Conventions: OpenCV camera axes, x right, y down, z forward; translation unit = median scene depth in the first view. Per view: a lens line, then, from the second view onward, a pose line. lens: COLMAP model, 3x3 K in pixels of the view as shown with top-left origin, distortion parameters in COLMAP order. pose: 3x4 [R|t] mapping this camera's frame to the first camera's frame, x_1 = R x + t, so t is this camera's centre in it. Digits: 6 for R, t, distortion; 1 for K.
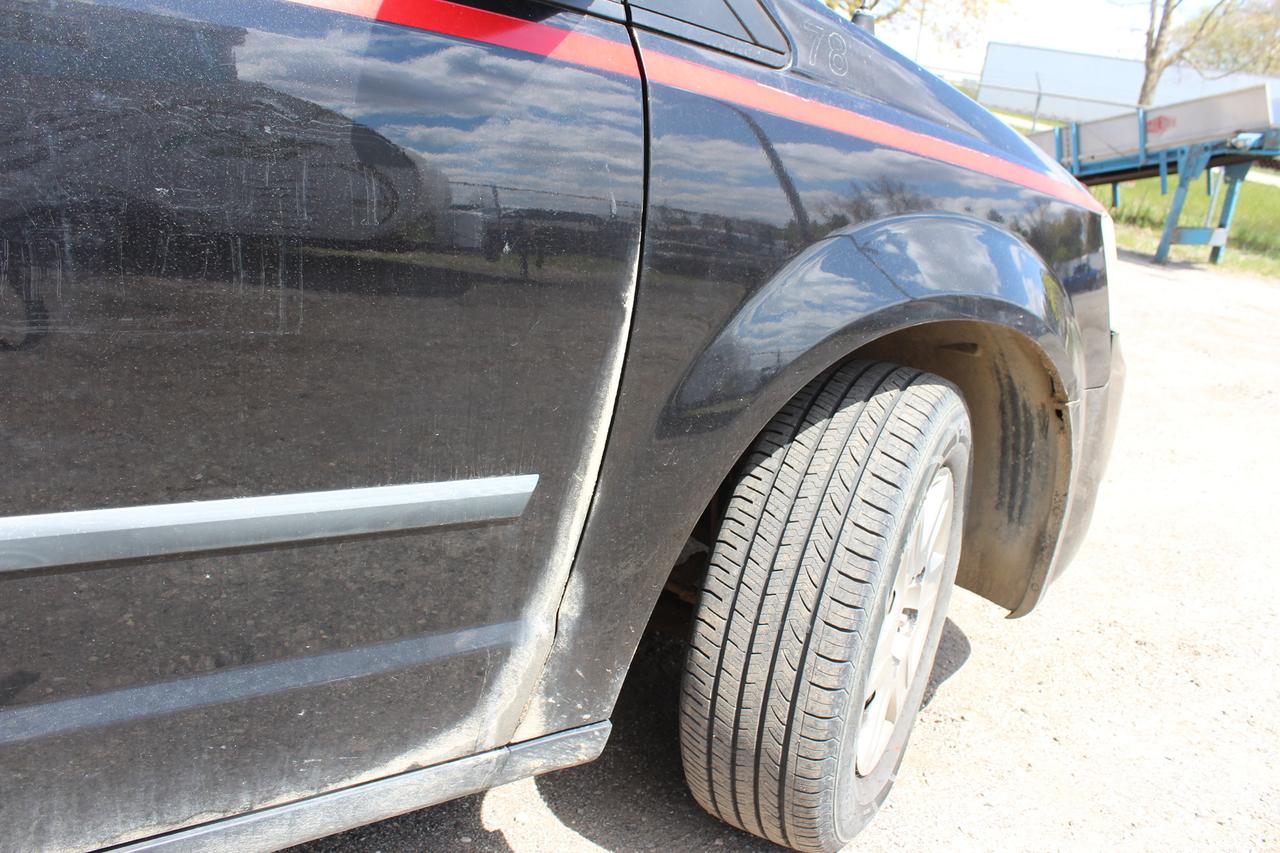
lens RADIAL K [[1094.3, 0, 638.7], [0, 1094.3, 402.8], [0, 0, 1]] dist [-0.192202, 0.175366]
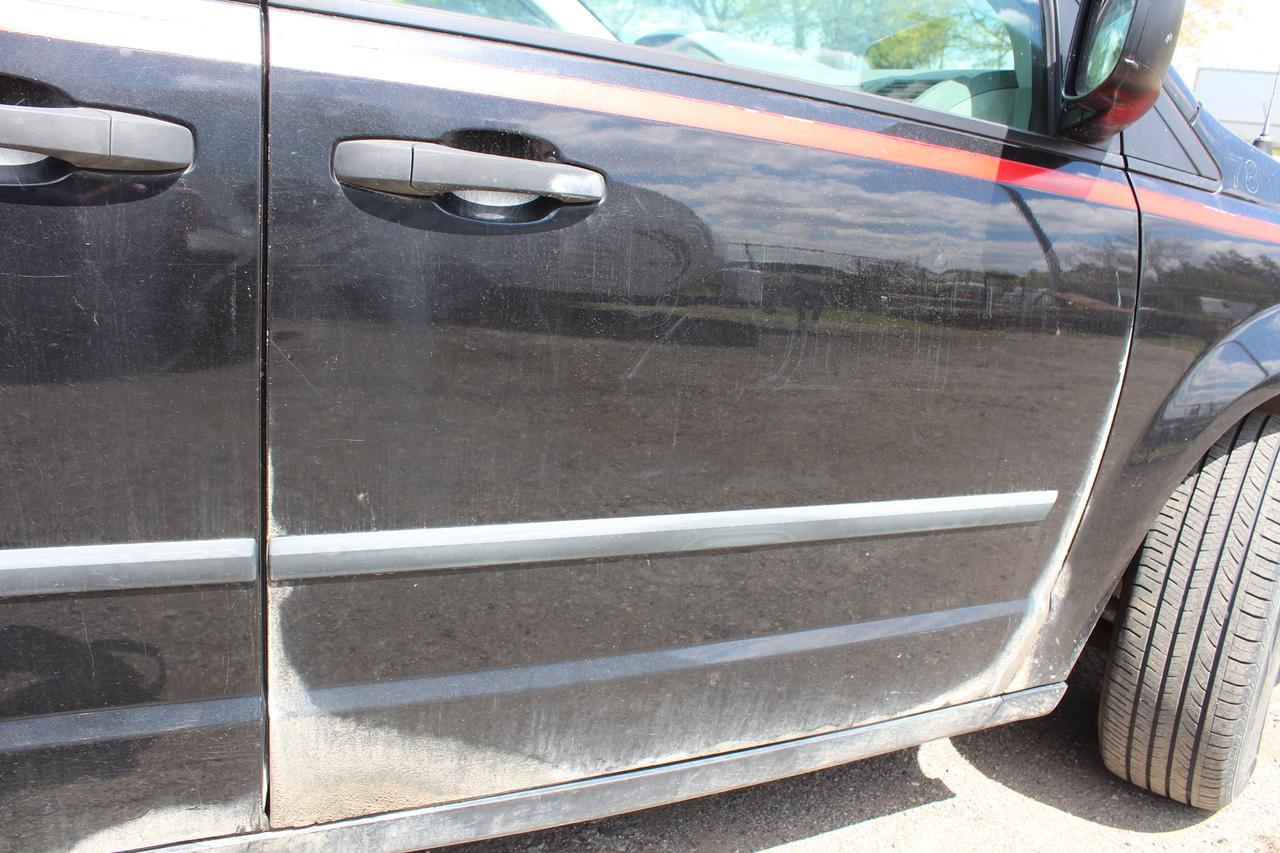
lens RADIAL K [[1042.7, 0, 647.9], [0, 1042.7, 411.1], [0, 0, 1]] dist [-0.179395, 0.146944]
pose [[0.980153, 0.006247, -0.198143, -0.285831], [-0.012731, 0.999424, -0.031467, 0.009348], [0.197832, 0.033365, 0.979668, -0.316408]]
